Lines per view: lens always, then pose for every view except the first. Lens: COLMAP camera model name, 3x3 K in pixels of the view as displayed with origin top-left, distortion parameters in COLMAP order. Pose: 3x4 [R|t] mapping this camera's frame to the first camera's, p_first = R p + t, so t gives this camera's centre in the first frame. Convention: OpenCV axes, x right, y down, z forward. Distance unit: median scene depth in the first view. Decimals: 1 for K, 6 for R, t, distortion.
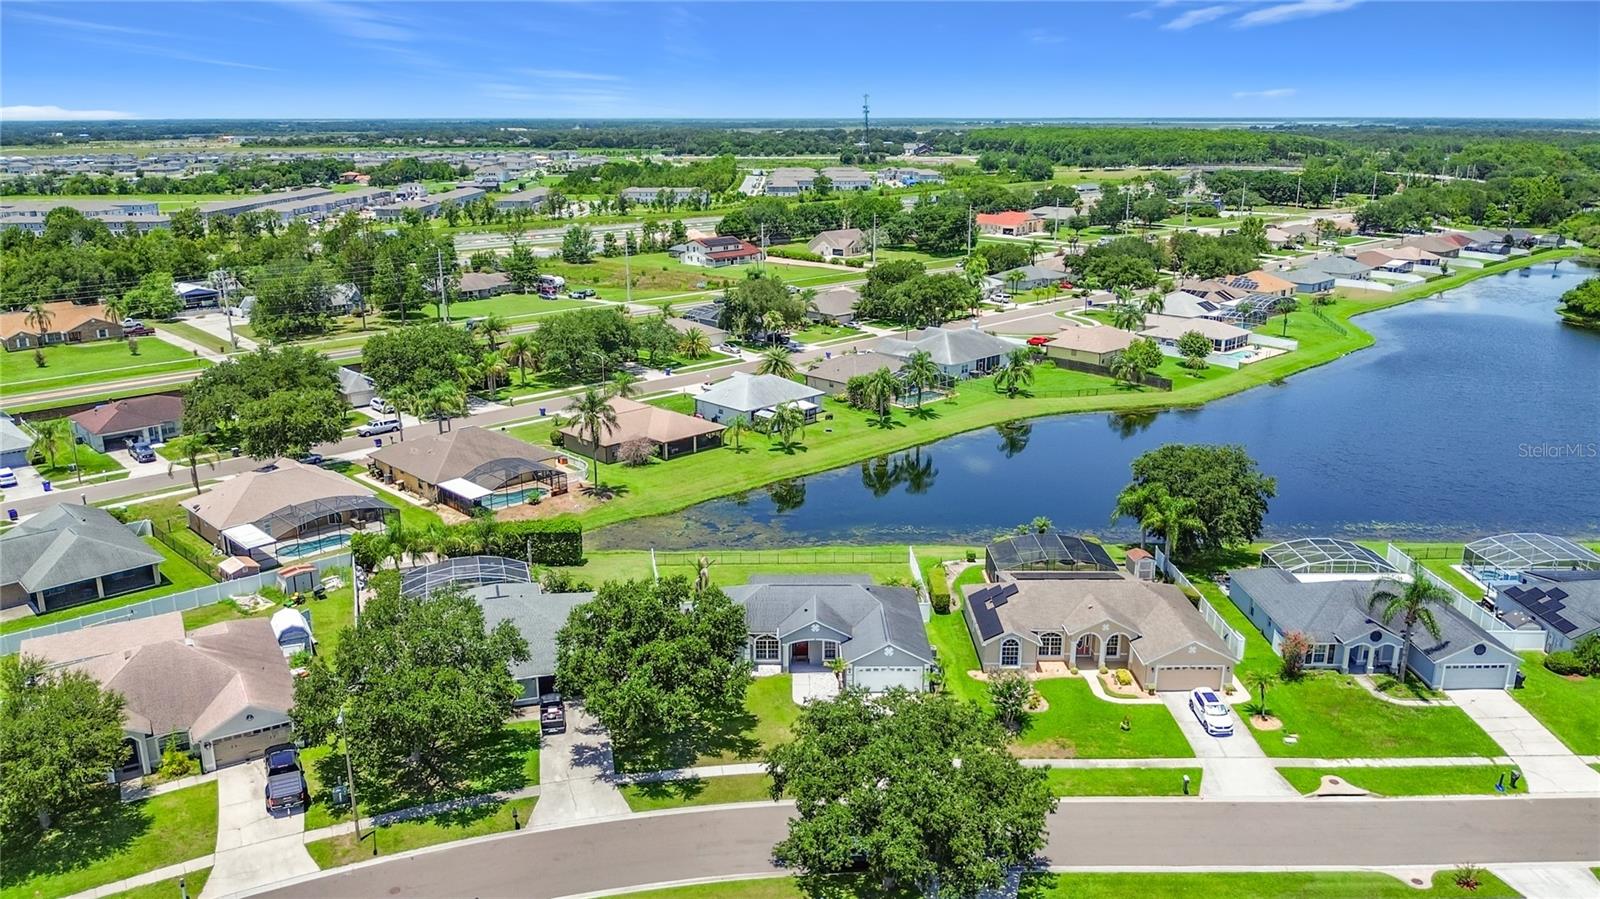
lens RADIAL K [[1153.1, 0, 795.6], [0, 1153.1, 479.9], [0, 0, 1]] dist [0.052472, -0.086279]
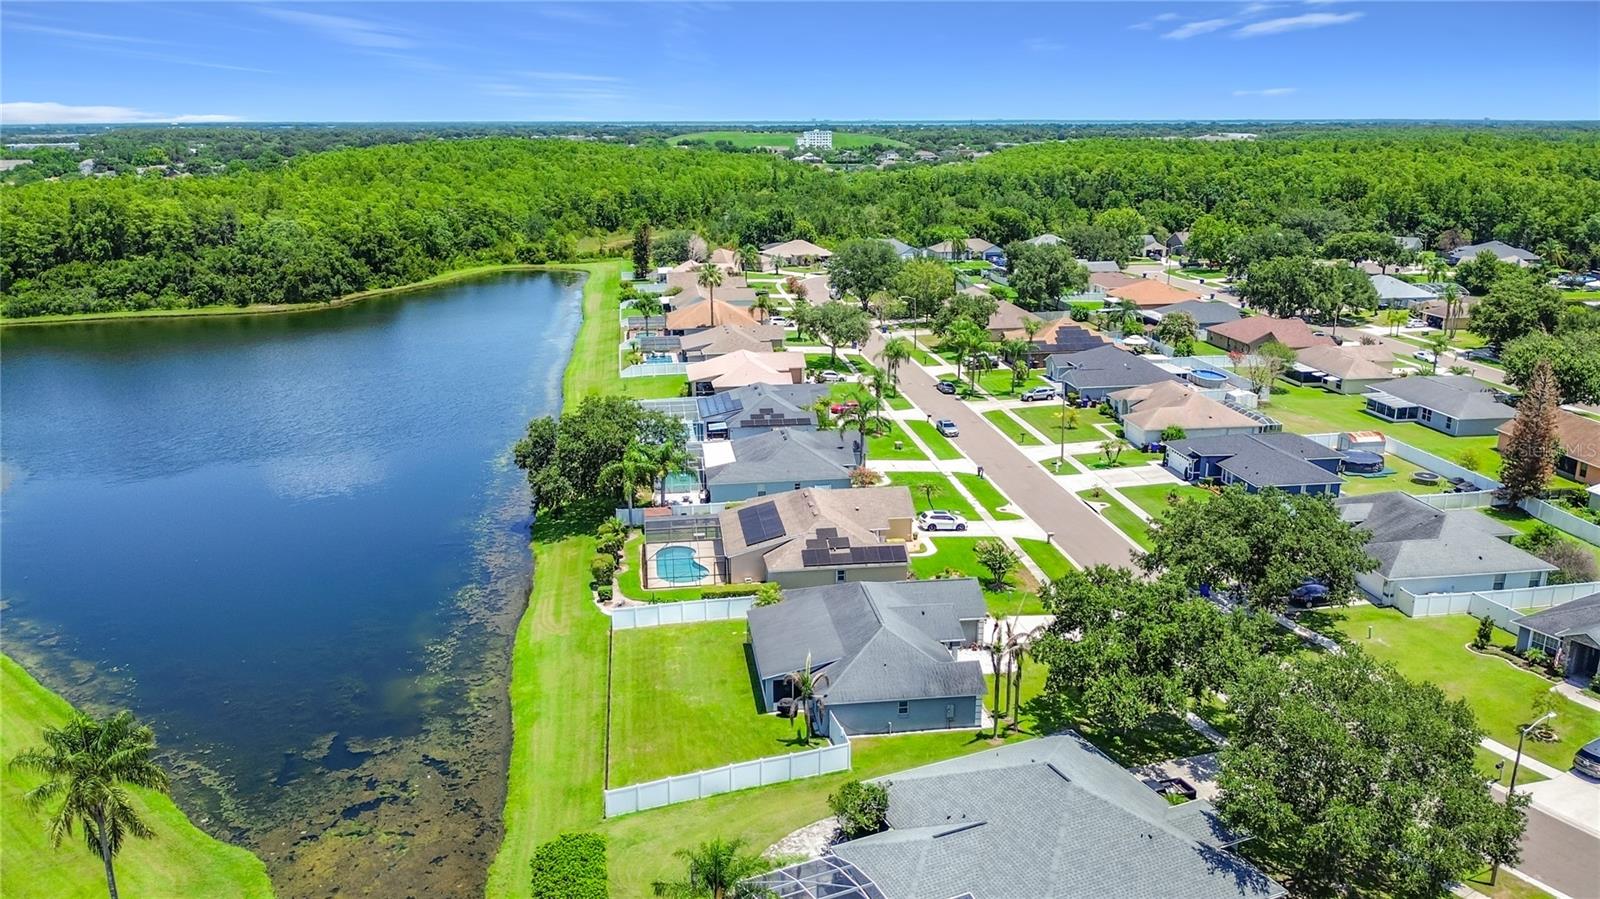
lens RADIAL K [[1173.6, 0, 799.8], [0, 1173.6, 446.8], [0, 0, 1]] dist [0.038126, -0.072751]
pose [[-0.133203, -0.264705, 0.955085, -0.506500], [0.299077, 0.908013, 0.293370, -0.184862], [-0.944886, 0.324722, -0.041783, 0.684042]]
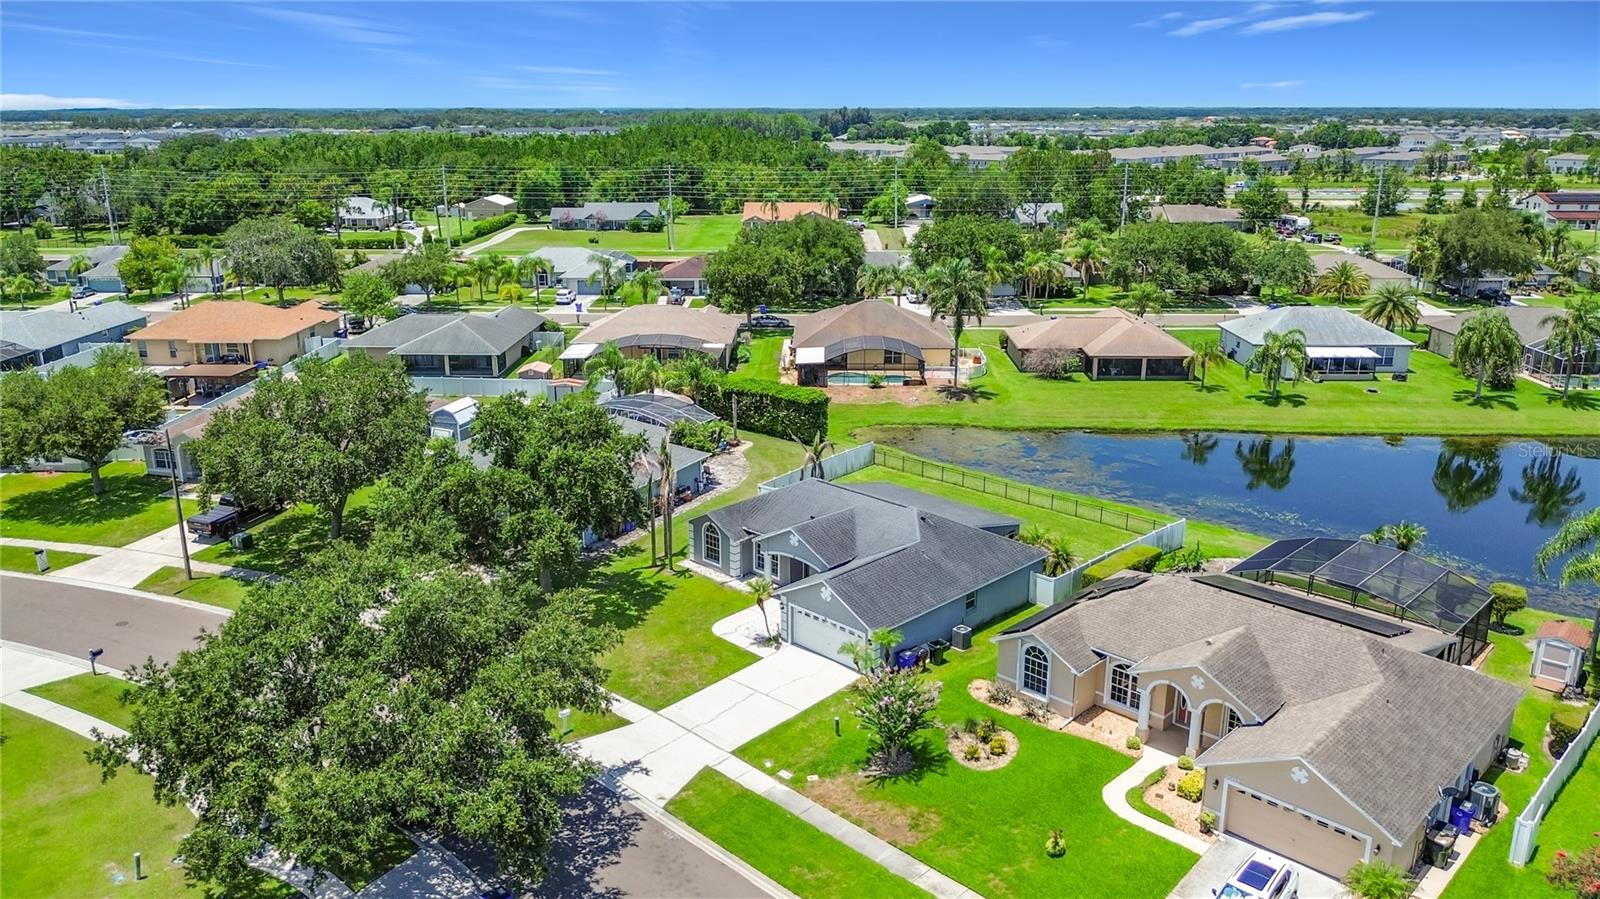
lens RADIAL K [[1189.9, 0, 804.8], [0, 1189.9, 374.7], [0, 0, 1]] dist [0.015133, 0.000655]
pose [[0.708610, 0.157012, -0.687910, 0.303103], [-0.213126, 0.977018, 0.003459, 0.018161], [0.672644, 0.144160, 0.725788, 0.294781]]
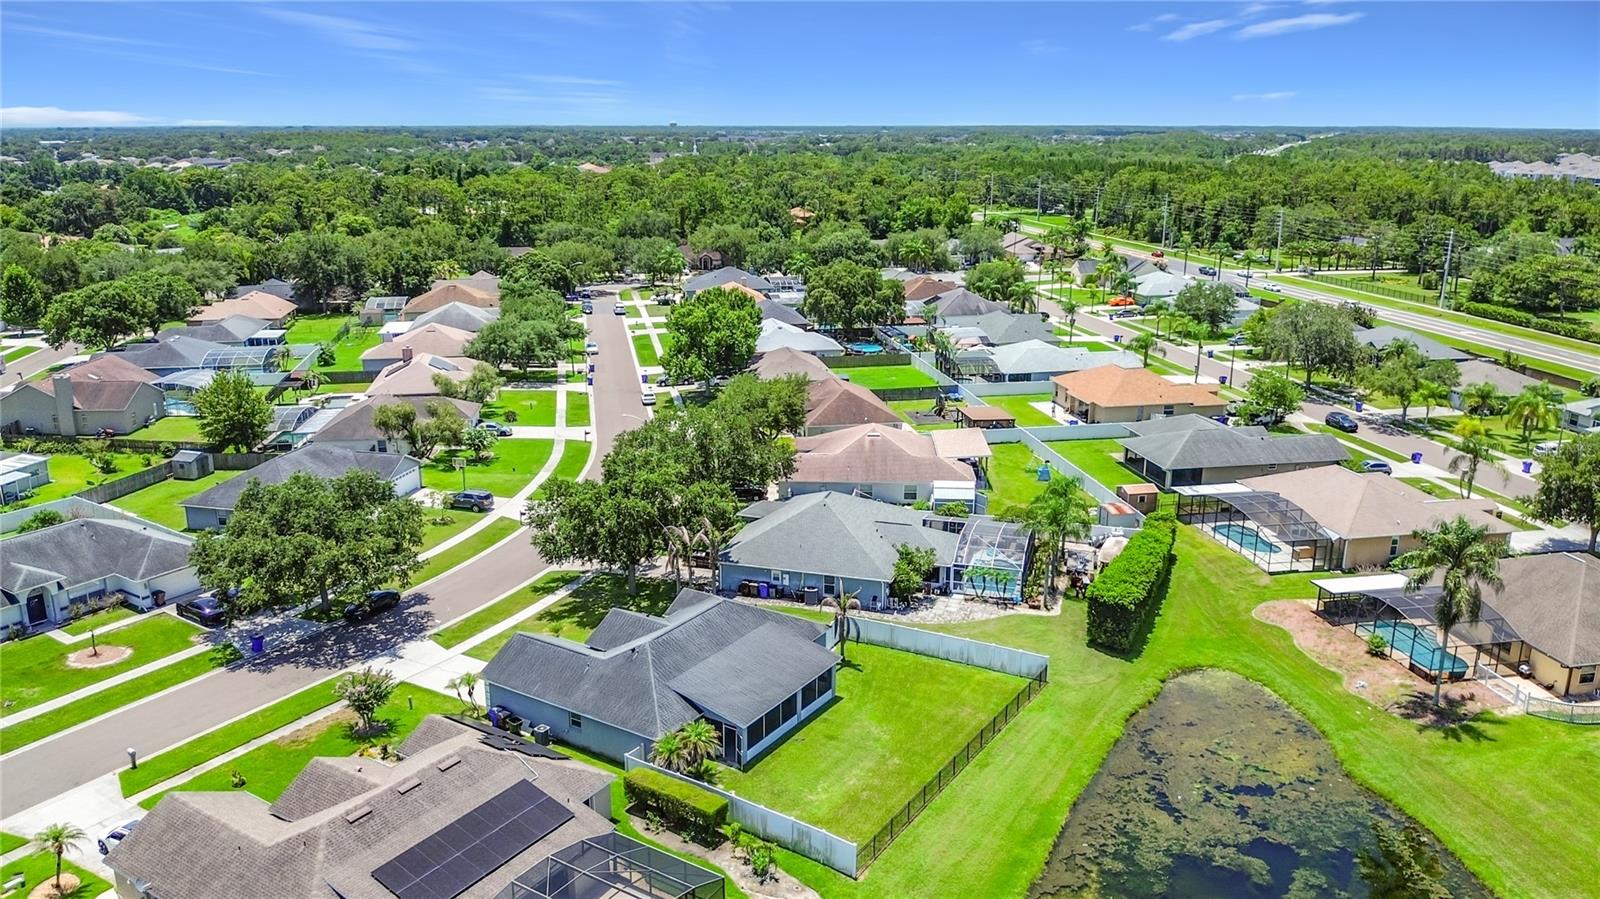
lens RADIAL K [[1167.4, 0, 796.8], [0, 1167.4, 452.5], [0, 0, 1]] dist [0.040970, -0.096113]
pose [[-0.550886, 0.227018, -0.803111, 0.373738], [-0.249284, 0.873605, 0.417939, -0.228943], [0.796481, 0.430439, -0.424665, 0.874807]]
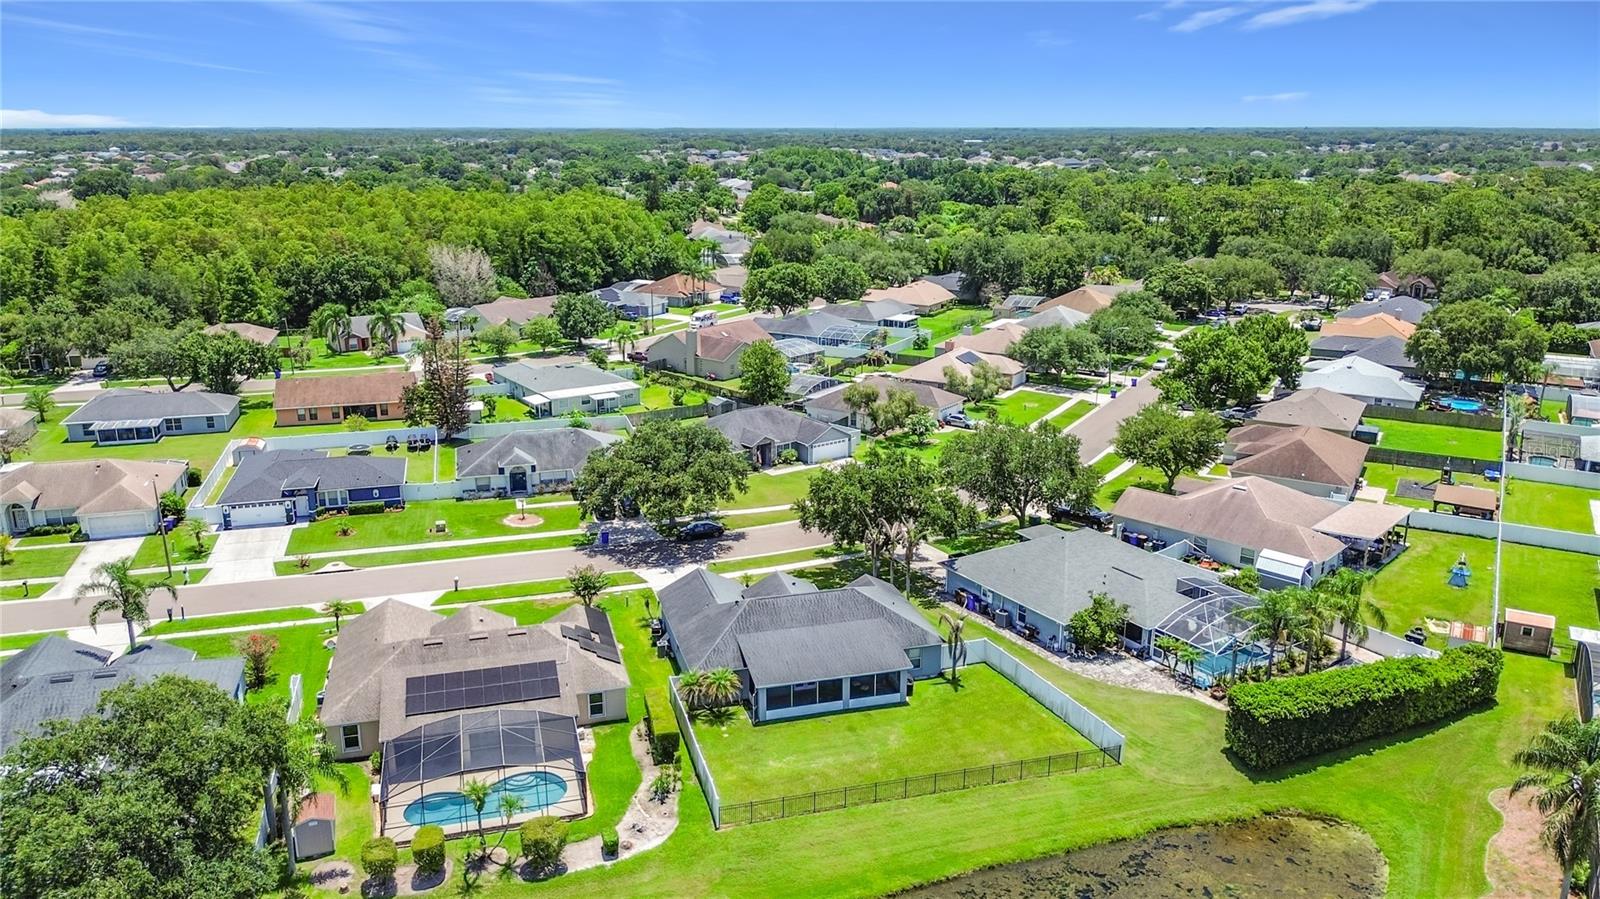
lens RADIAL K [[1153.1, 0, 795.6], [0, 1153.1, 479.9], [0, 0, 1]] dist [0.052472, -0.086279]
pose [[-0.963618, 0.080662, -0.254821, 0.150911], [-0.077535, 0.828022, 0.555308, -0.301833], [0.255790, 0.554863, -0.791643, 1.069357]]
